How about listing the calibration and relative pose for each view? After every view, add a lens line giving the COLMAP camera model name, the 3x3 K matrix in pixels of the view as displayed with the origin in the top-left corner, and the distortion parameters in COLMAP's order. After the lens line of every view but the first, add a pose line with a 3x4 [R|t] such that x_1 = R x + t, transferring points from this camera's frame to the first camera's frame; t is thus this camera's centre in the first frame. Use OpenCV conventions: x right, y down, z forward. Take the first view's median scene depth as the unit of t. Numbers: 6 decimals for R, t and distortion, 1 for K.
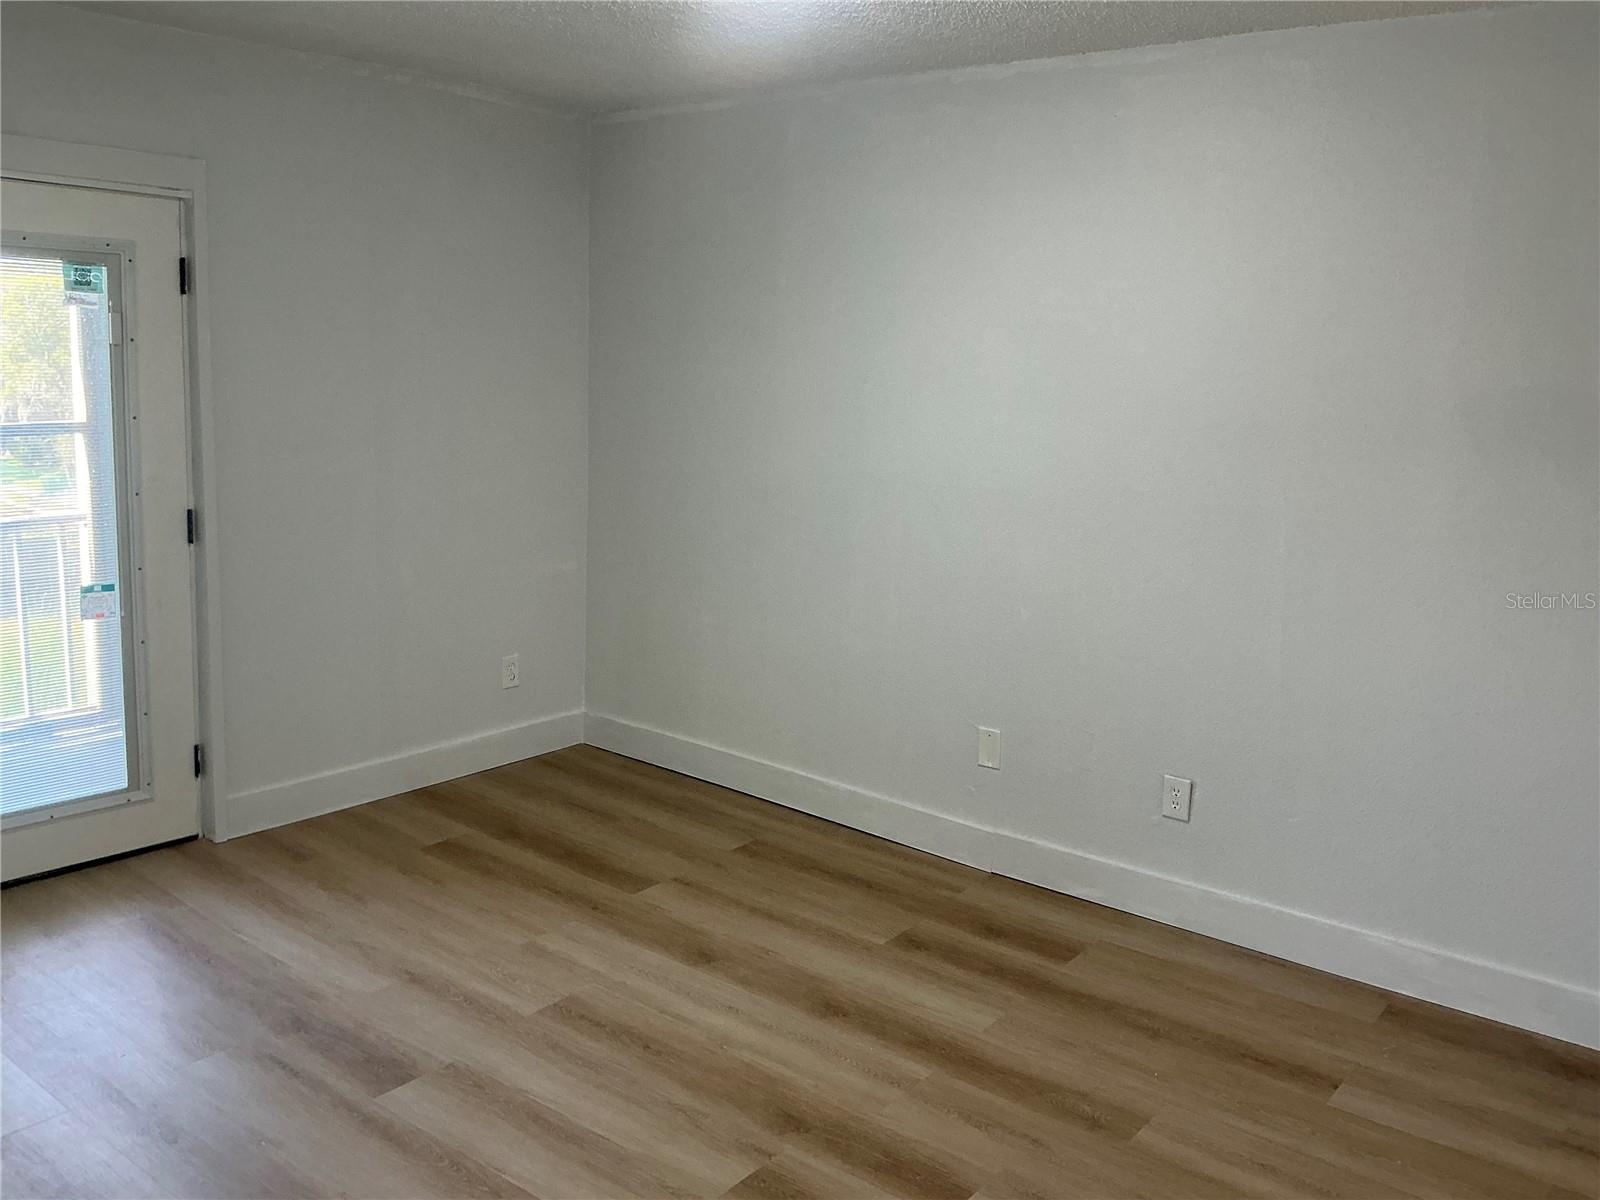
lens RADIAL K [[1320.1, 0, 796.0], [0, 1320.1, 595.1], [0, 0, 1]] dist [0.131931, -0.275493]
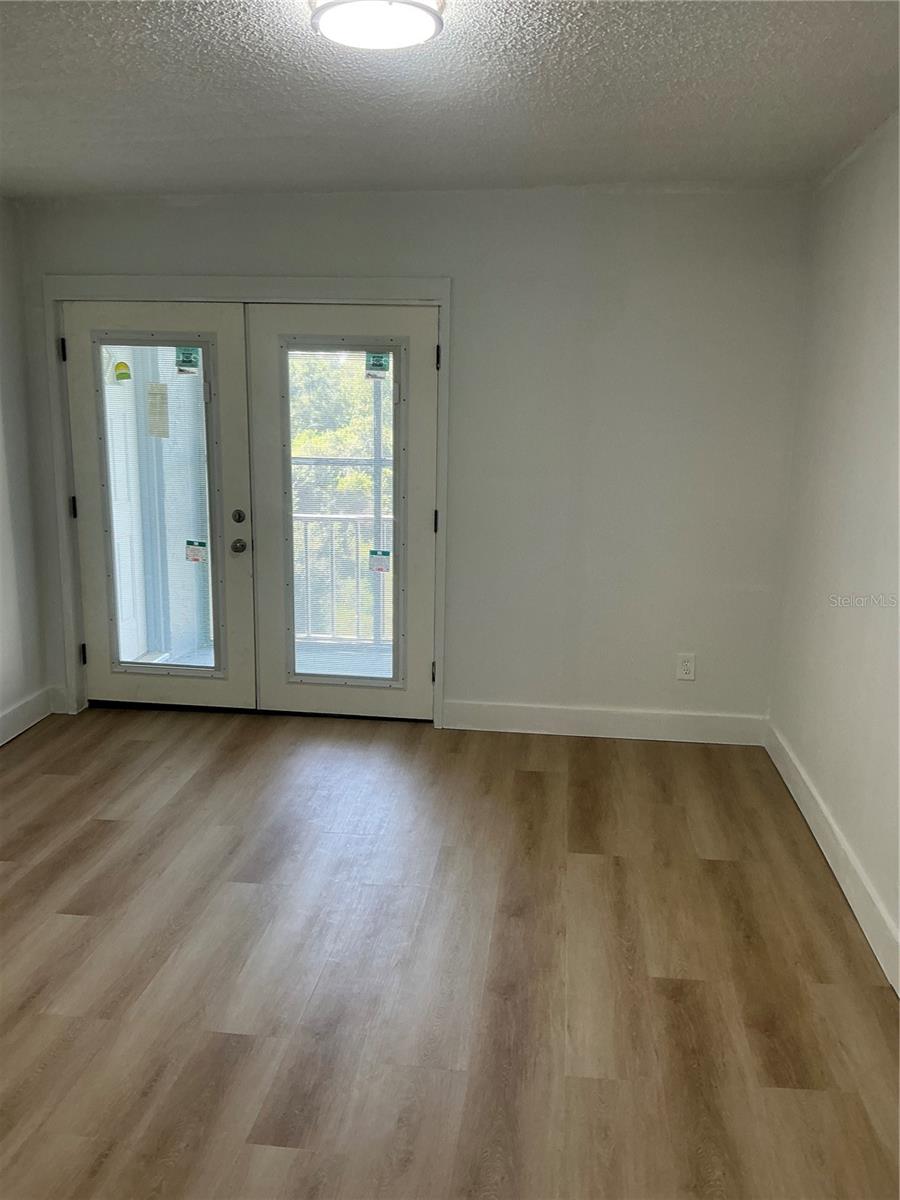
lens RADIAL K [[990.1, 0, 450.6], [0, 990.1, 602.8], [0, 0, 1]] dist [0.131931, -0.275493]
pose [[0.526680, 0.141395, -0.838222, 0.547552], [-0.144902, 0.986571, 0.075373, -0.048416], [0.837622, 0.081762, 0.540096, 0.415794]]
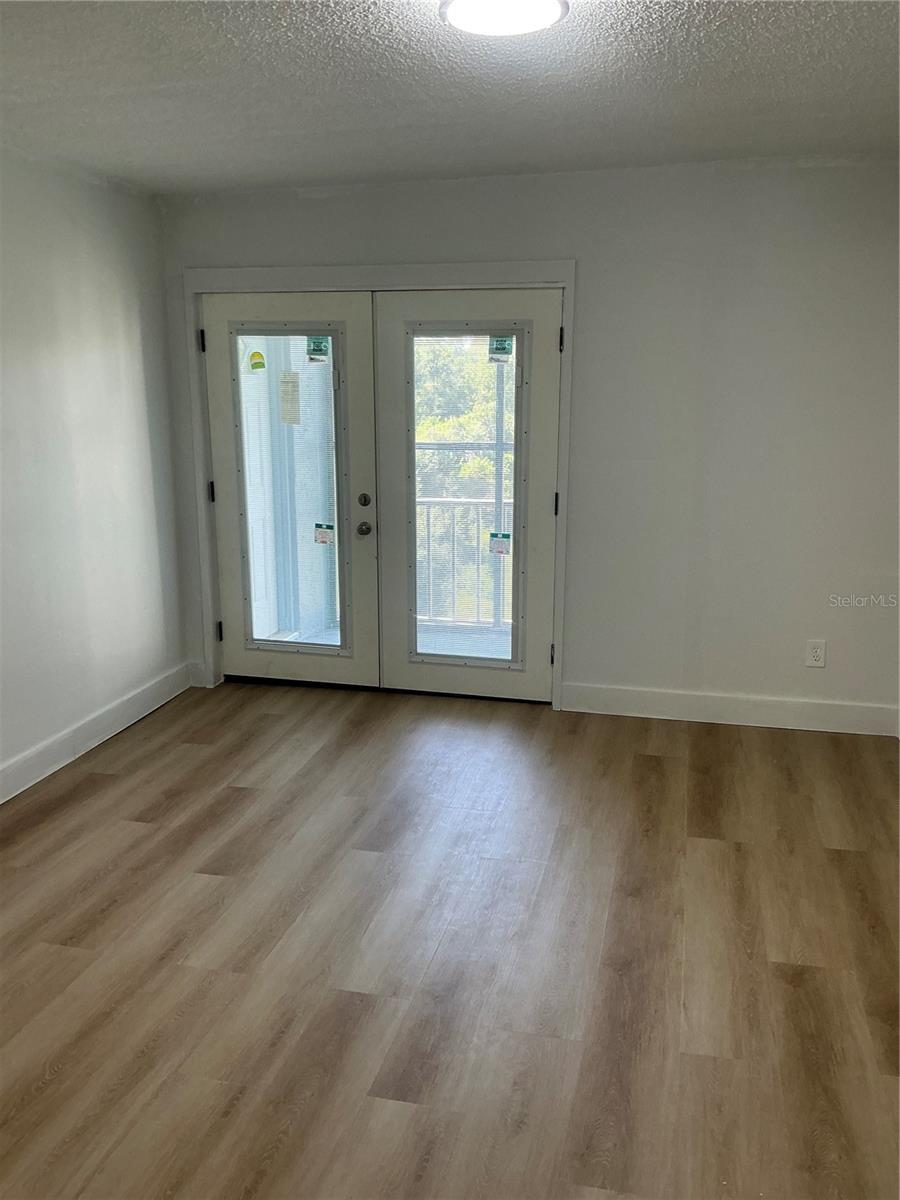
lens RADIAL K [[990.1, 0, 450.6], [0, 990.1, 602.8], [0, 0, 1]] dist [0.131931, -0.275493]
pose [[0.419762, 0.158303, -0.893722, 0.560013], [-0.143950, 0.983821, 0.106652, -0.044888], [0.896146, 0.083883, 0.435759, 0.410726]]
